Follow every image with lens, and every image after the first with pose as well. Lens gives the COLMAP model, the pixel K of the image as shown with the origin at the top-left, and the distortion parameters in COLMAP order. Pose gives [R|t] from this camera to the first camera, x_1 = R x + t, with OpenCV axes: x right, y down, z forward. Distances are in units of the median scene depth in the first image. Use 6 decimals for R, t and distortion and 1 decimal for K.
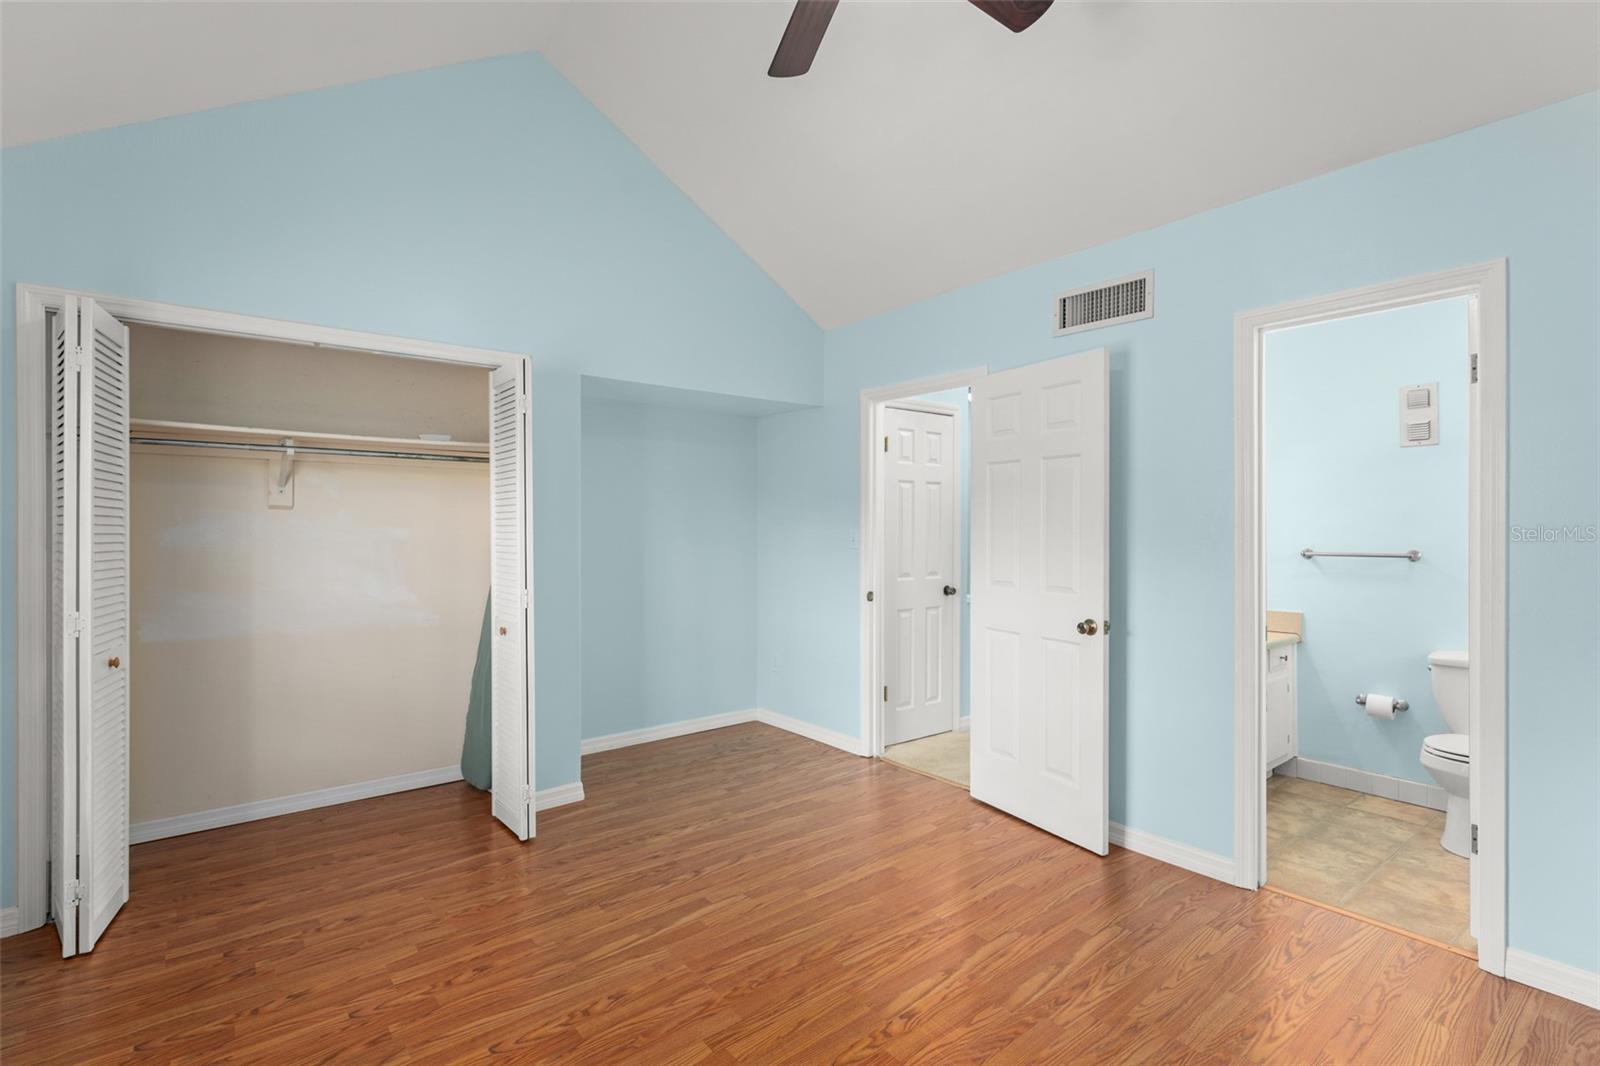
lens RADIAL K [[739.9, 0, 799.5], [0, 739.9, 532.3], [0, 0, 1]] dist [-0.000617, -0.000184]
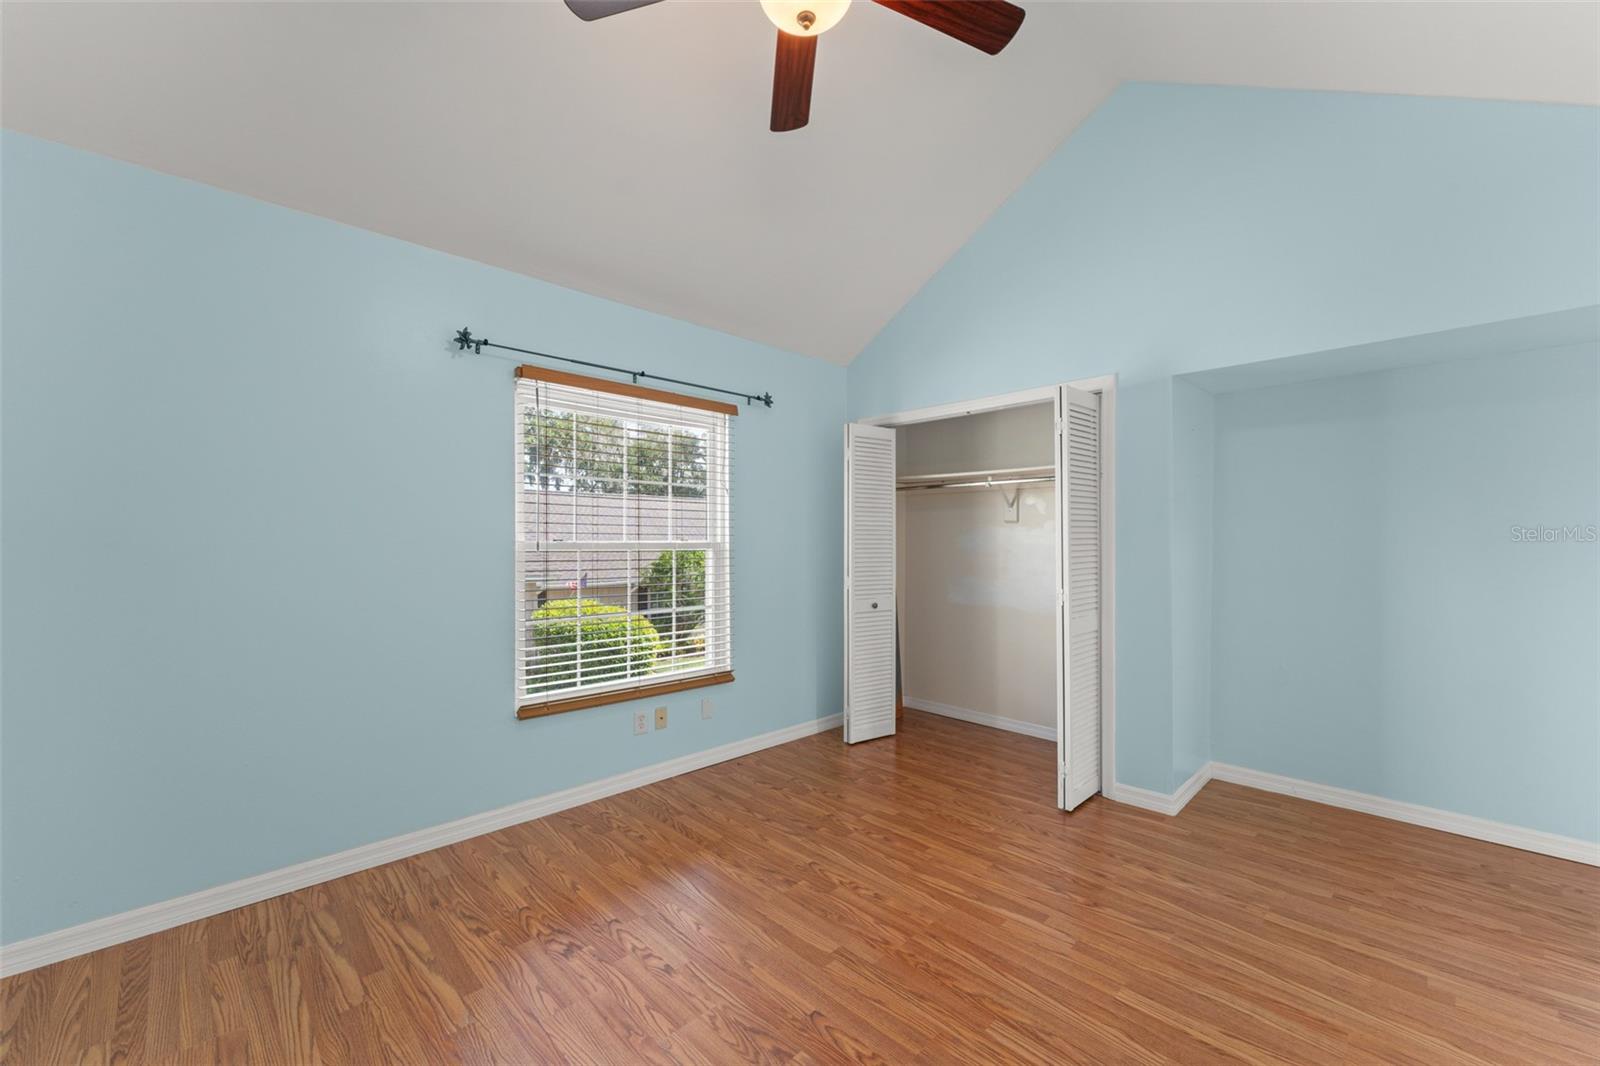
lens RADIAL K [[638.0, 0, 799.6], [0, 638.0, 534.6], [0, 0, 1]] dist [0.002588, 0.000361]
pose [[0.094399, -0.007828, -0.995504, 0.601172], [-0.002921, 0.999963, -0.008140, 0.004258], [0.995530, 0.003676, 0.094373, 0.533139]]
